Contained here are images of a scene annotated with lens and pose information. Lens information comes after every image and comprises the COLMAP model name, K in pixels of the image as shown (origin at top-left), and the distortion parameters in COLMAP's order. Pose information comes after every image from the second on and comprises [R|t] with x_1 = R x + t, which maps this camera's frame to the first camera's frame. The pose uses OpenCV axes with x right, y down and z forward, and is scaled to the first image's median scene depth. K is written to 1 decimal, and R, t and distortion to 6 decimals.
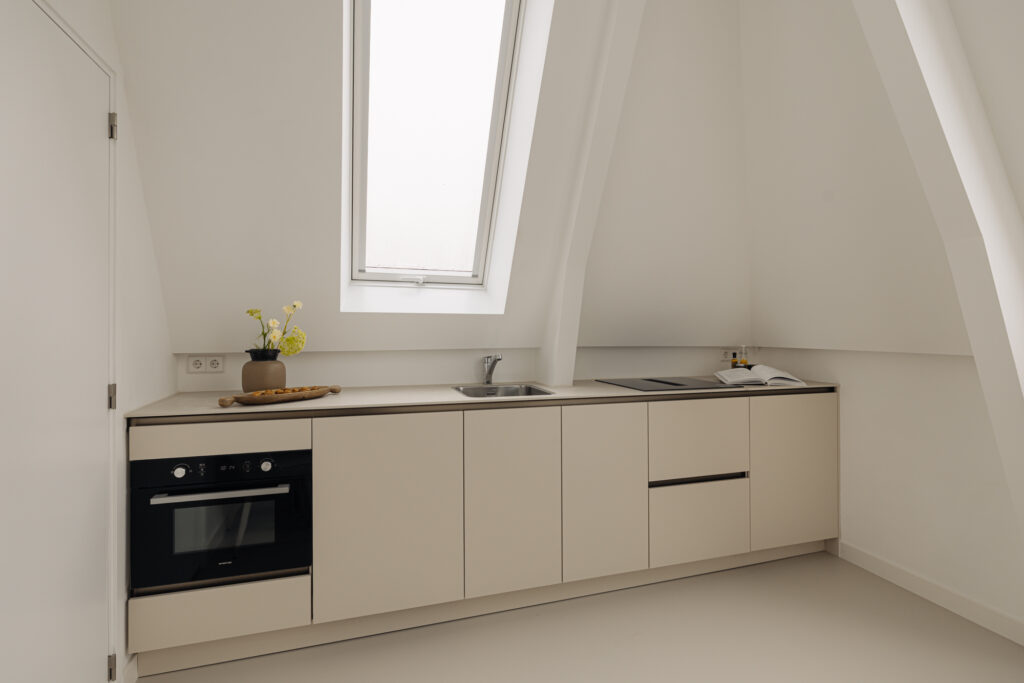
lens RADIAL K [[501.3, 0, 509.4], [0, 501.3, 320.5], [0, 0, 1]] dist [0.000392, -0.000096]
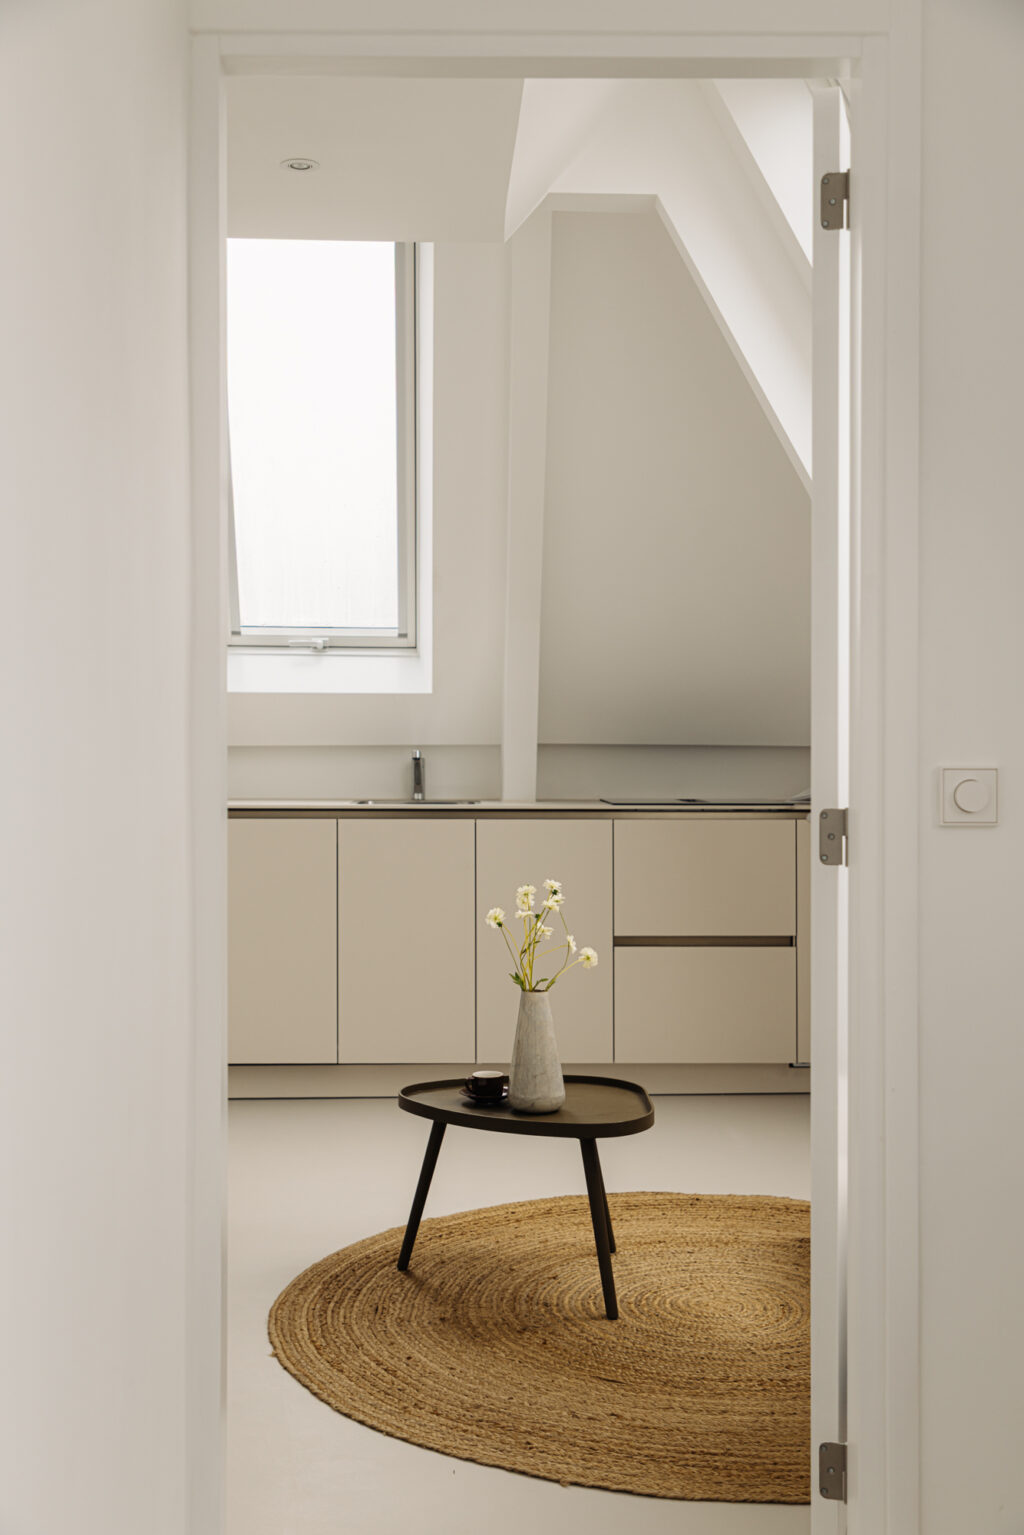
lens RADIAL K [[1751.1, 0, 512.0], [0, 1751.1, 767.5], [0, 0, 1]] dist [0.002198, -0.011670]
pose [[0.958447, 0.007031, -0.285182, 0.850240], [0.002048, 0.999501, 0.031523, 0.014929], [0.285262, -0.030797, 0.957955, -1.369110]]
